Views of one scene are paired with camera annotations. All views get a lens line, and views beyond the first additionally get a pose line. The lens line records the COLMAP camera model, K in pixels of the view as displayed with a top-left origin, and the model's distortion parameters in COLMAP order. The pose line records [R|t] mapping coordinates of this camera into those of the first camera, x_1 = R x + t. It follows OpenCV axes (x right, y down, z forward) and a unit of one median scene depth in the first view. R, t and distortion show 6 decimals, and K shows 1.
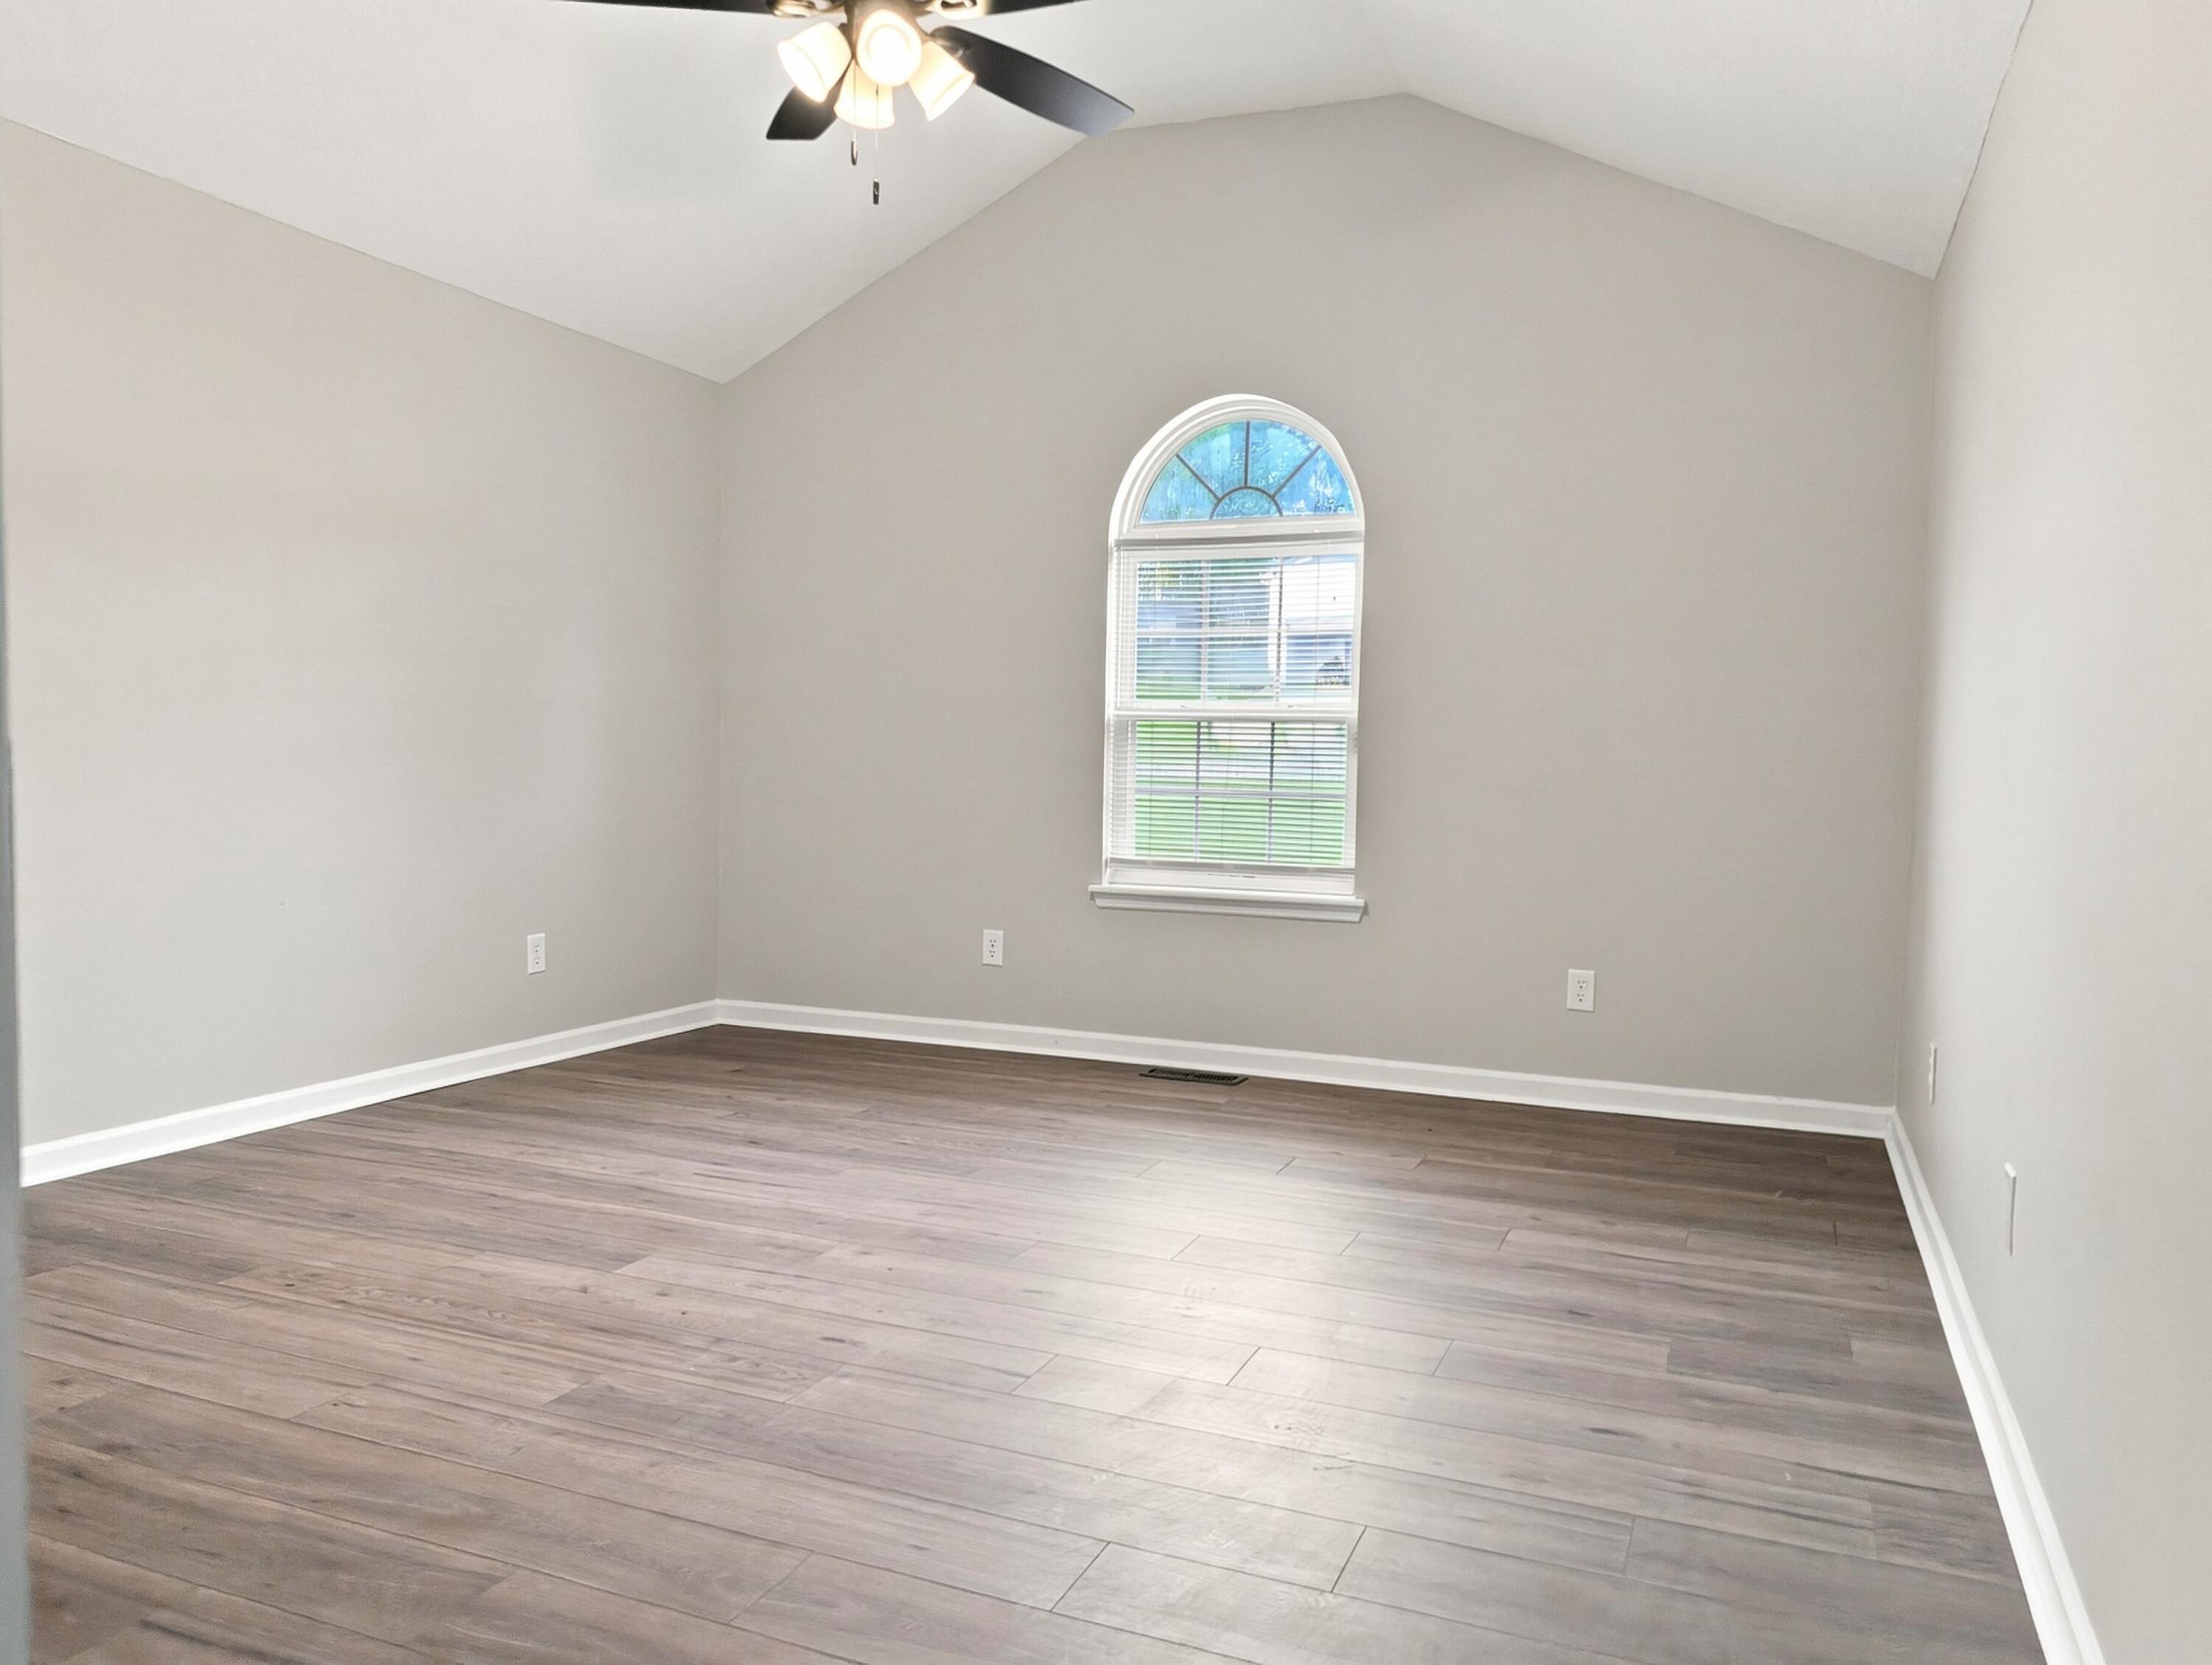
lens RADIAL K [[1587.0, 0, 1102.9], [0, 1587.0, 768.8], [0, 0, 1]] dist [0.018967, -0.009486]
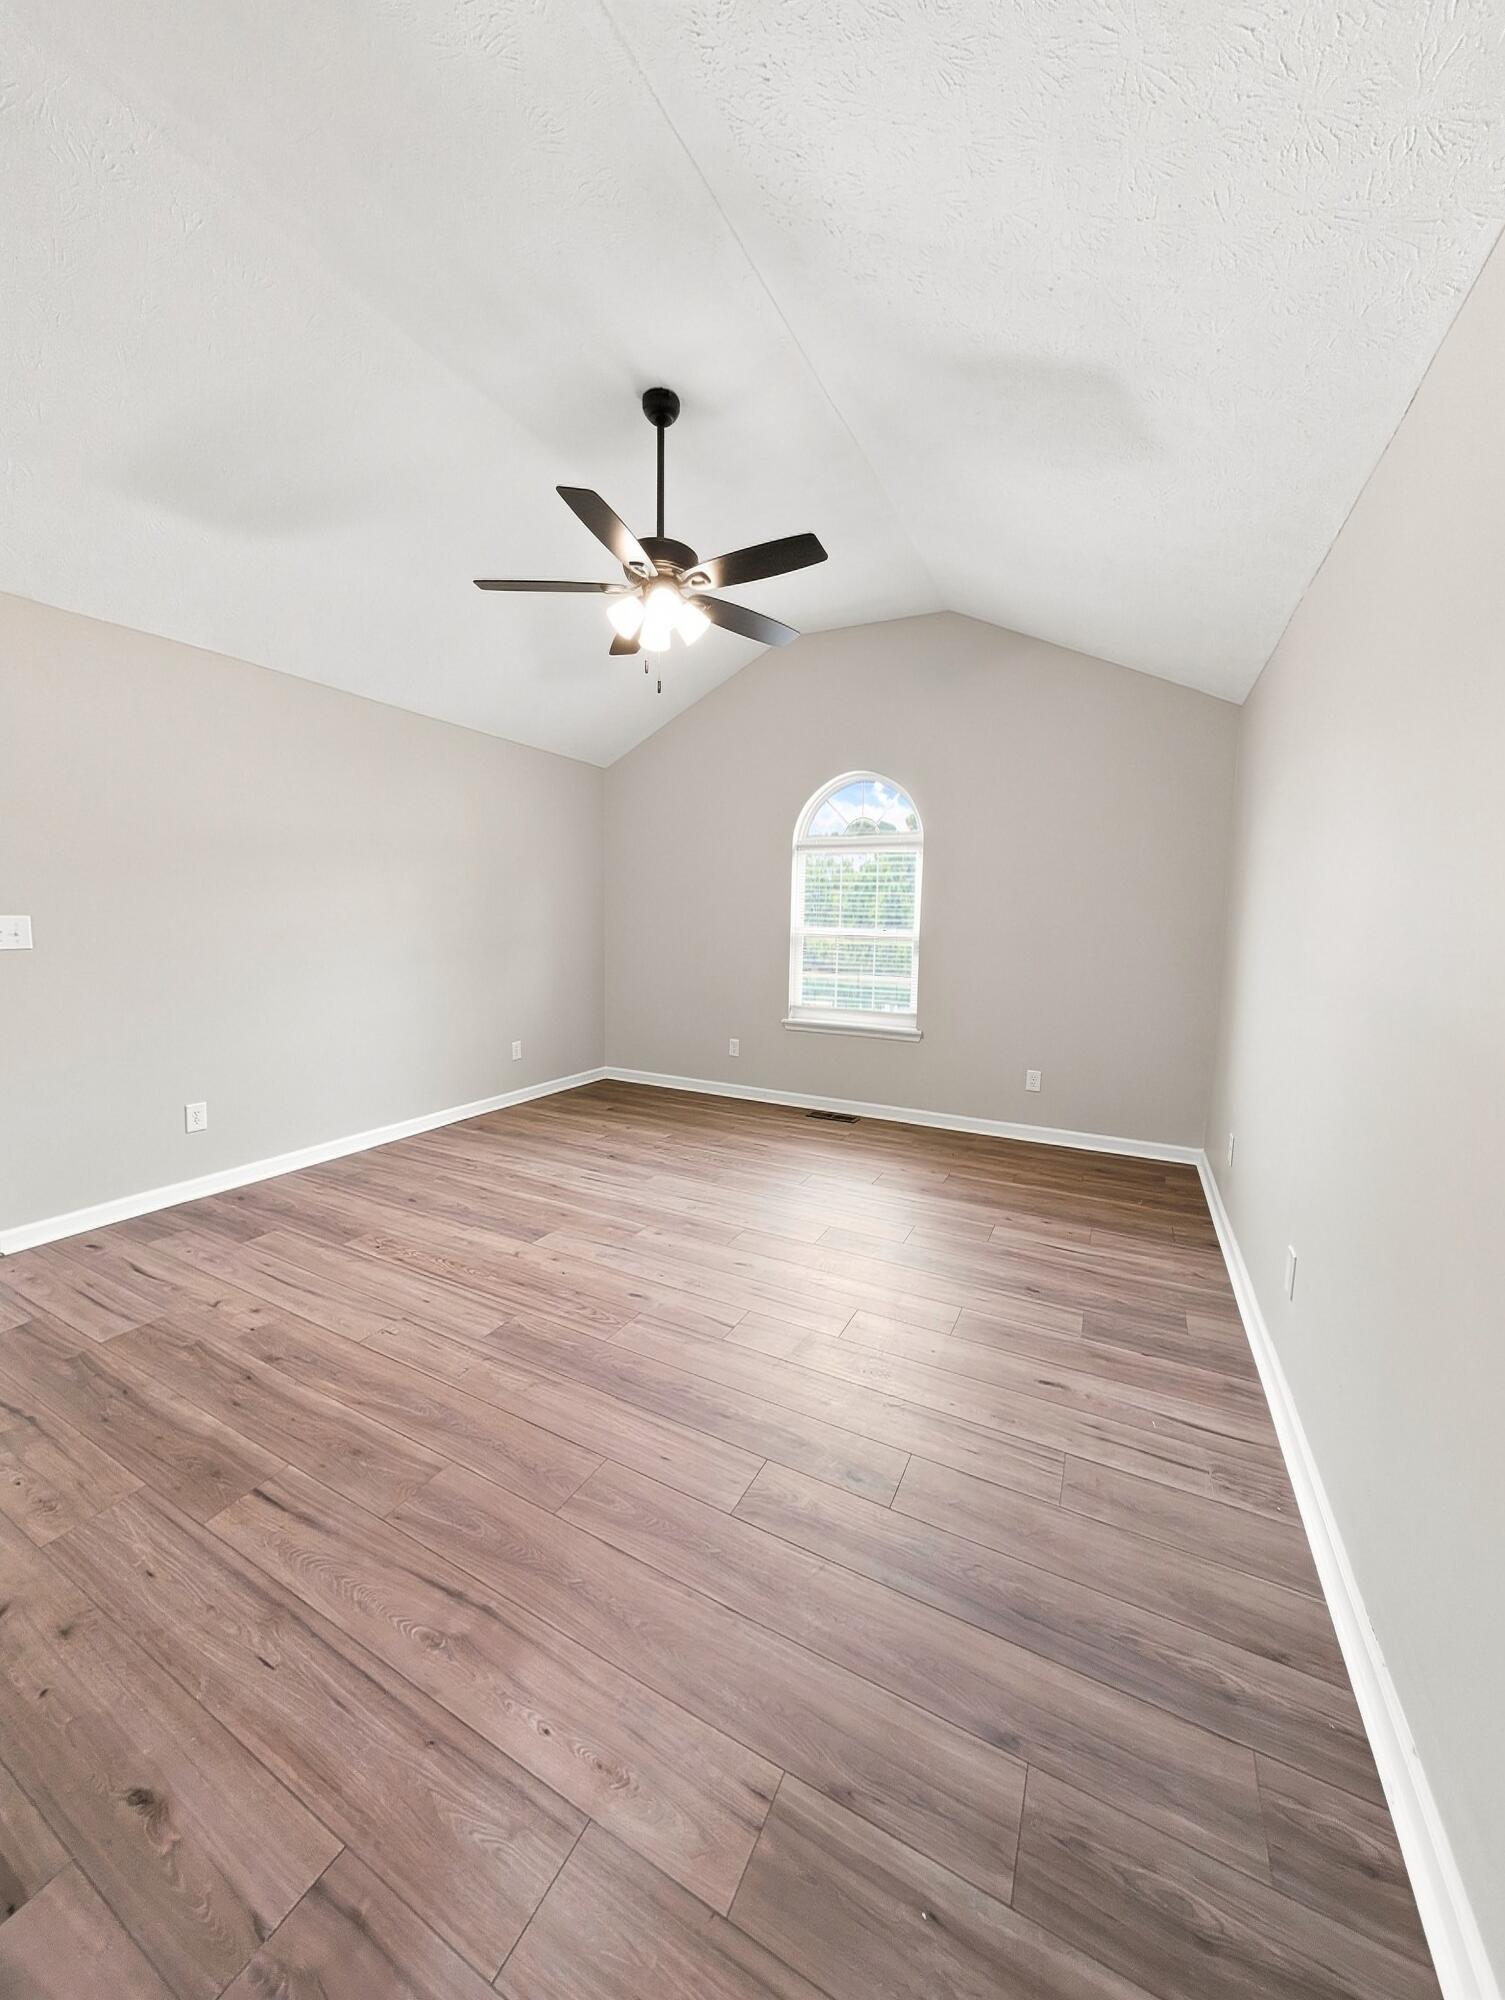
lens RADIAL K [[729.3, 0, 732.9], [0, 729.3, 962.5], [0, 0, 1]] dist [0.001963, 0.000187]
pose [[0.995520, 0.002205, -0.094522, 0.027944], [0.003043, 0.998462, 0.055349, -0.083726], [0.094498, -0.055388, 0.993983, 0.129504]]
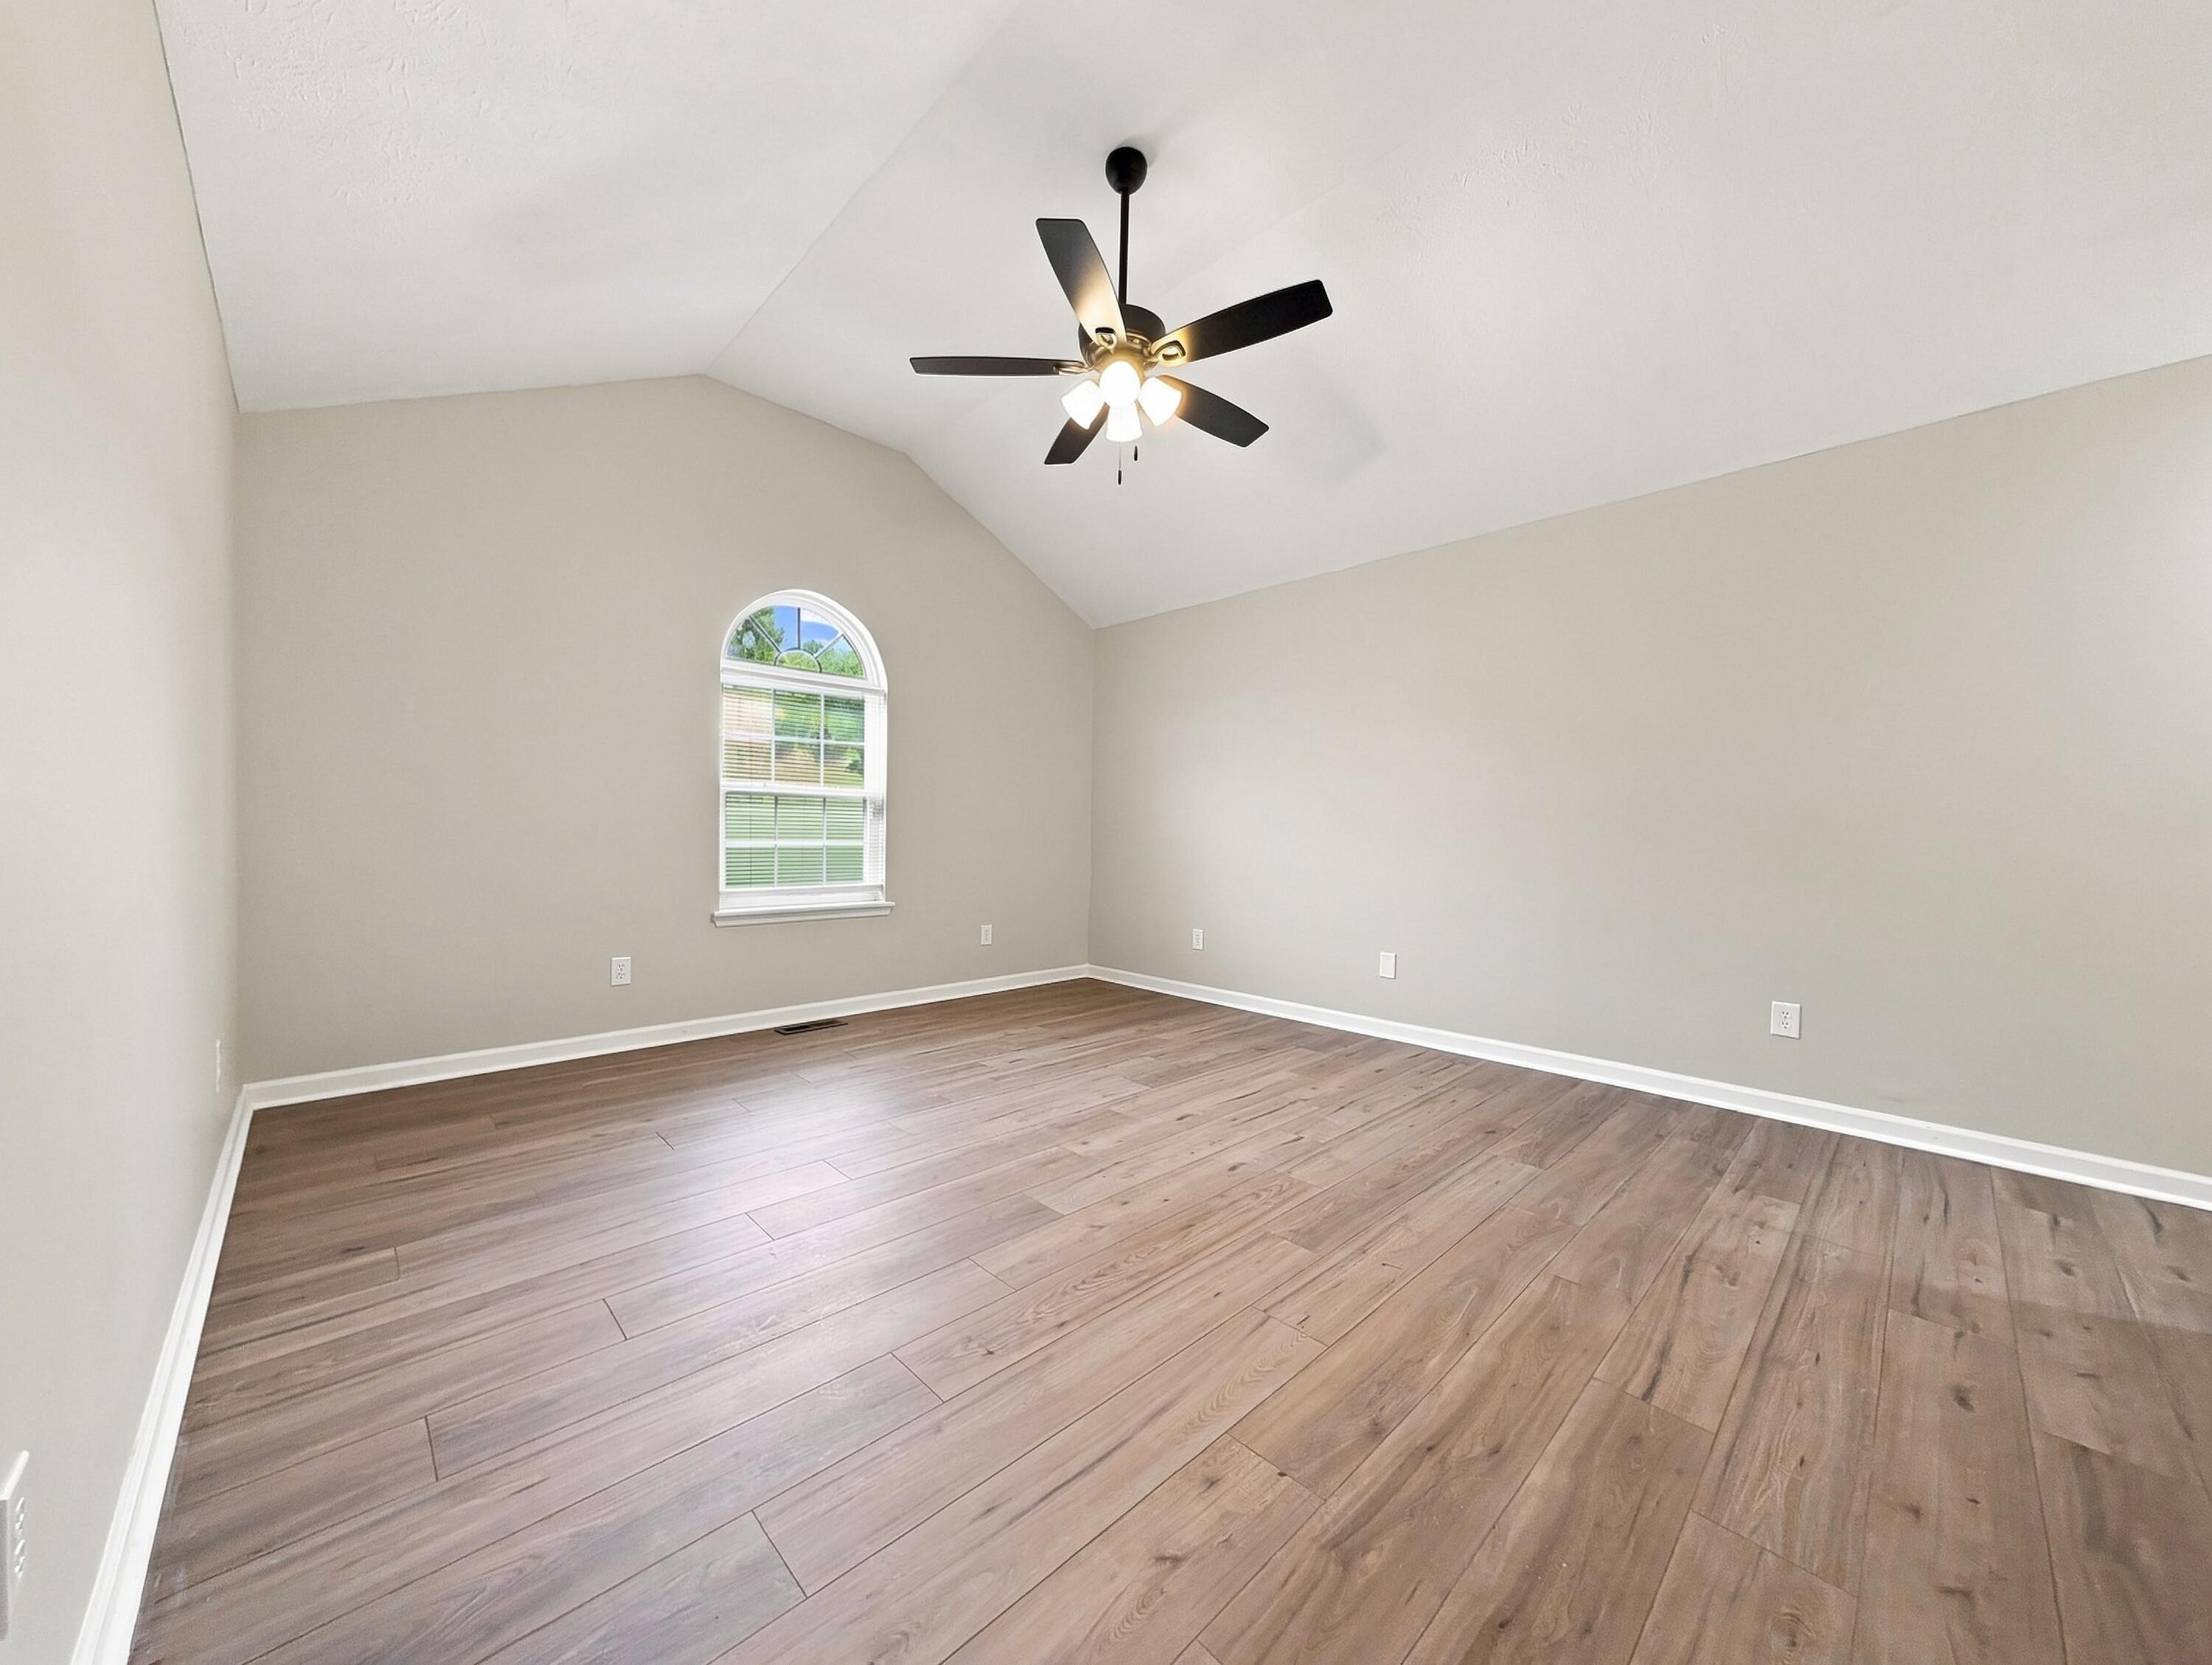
lens RADIAL K [[806.6, 0, 1095.2], [0, 806.6, 830.3], [0, 0, 1]] dist [0.001963, 0.000187]
pose [[0.397297, -0.012575, 0.917604, -0.892431], [-0.001474, 0.999896, 0.014341, -0.016295], [-0.917689, -0.007051, 0.397237, 0.691699]]
